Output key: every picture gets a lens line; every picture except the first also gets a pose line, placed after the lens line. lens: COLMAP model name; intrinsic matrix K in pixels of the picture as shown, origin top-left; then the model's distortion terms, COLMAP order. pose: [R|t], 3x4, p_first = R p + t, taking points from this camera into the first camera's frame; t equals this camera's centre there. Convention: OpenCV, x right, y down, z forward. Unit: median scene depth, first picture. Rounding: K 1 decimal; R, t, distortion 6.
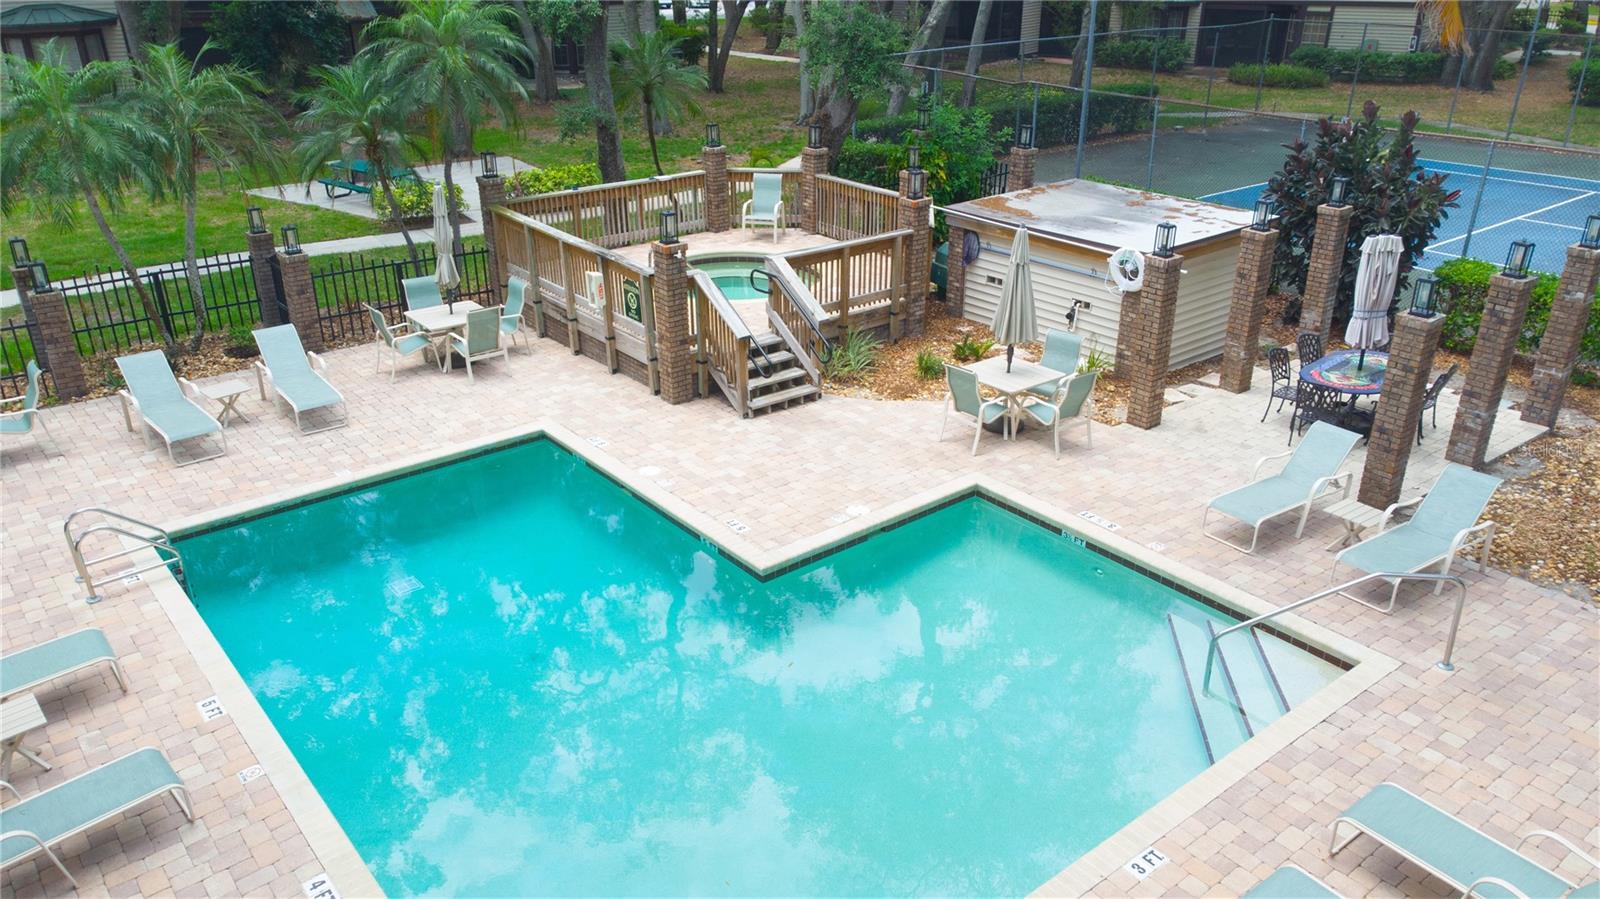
lens RADIAL K [[1178.5, 0, 800.0], [0, 1178.5, 449.5], [0, 0, 1]] dist [0.004155, 0.003317]
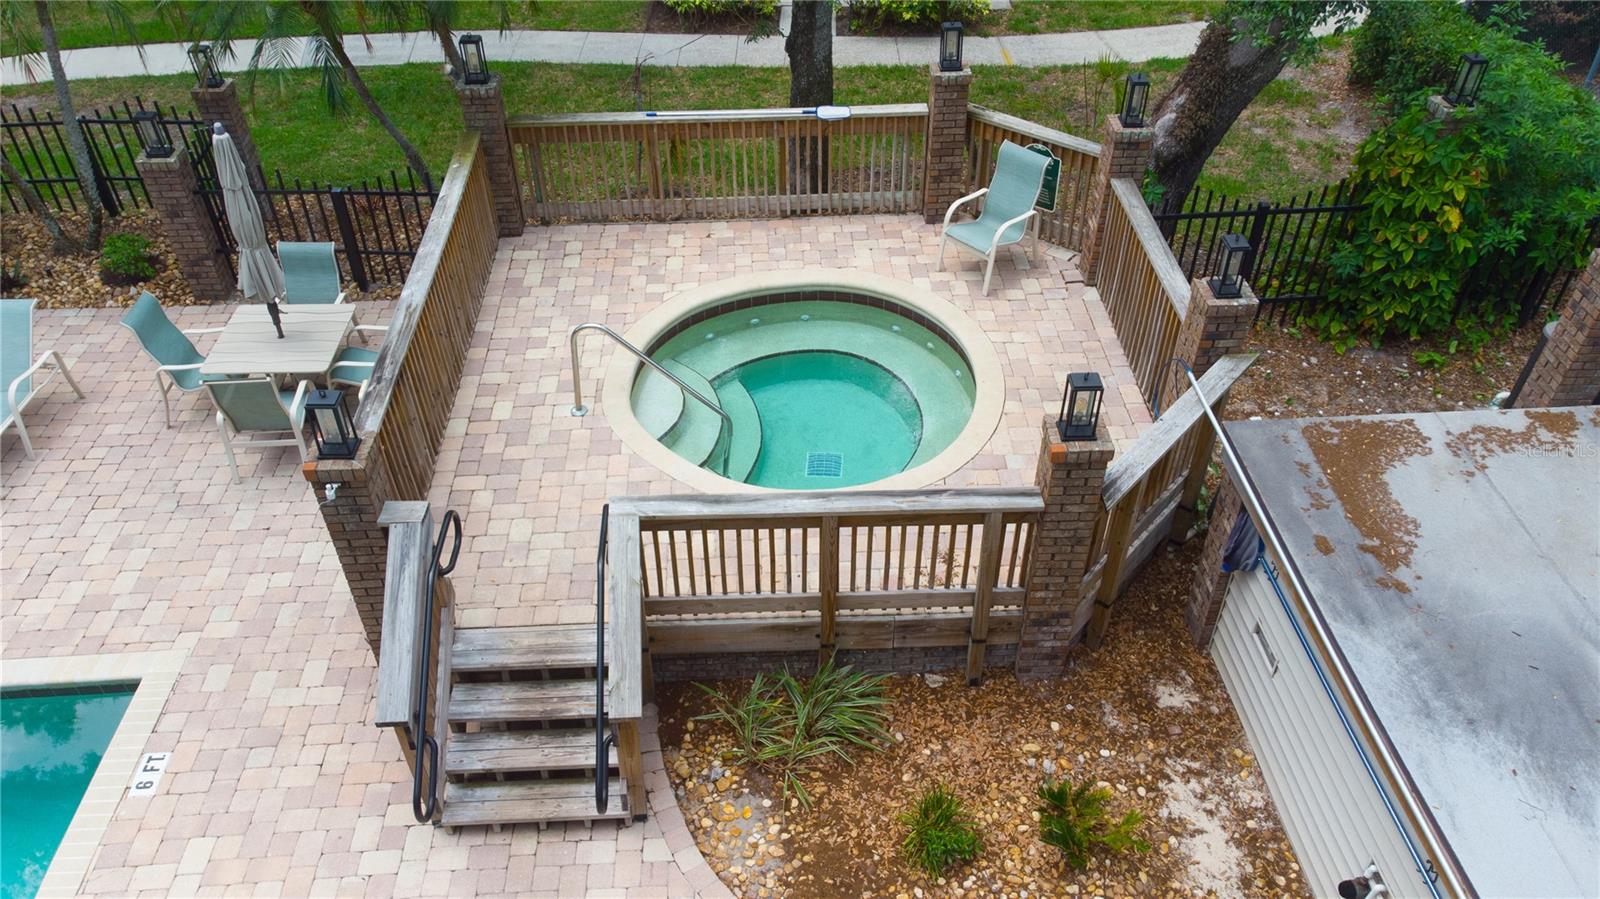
lens RADIAL K [[1178.5, 0, 800.0], [0, 1178.5, 449.5], [0, 0, 1]] dist [0.004155, 0.003317]
pose [[0.811651, 0.375865, -0.447156, 0.194876], [-0.240812, 0.912715, 0.330091, -0.305887], [0.532196, -0.160238, 0.831319, 0.604544]]
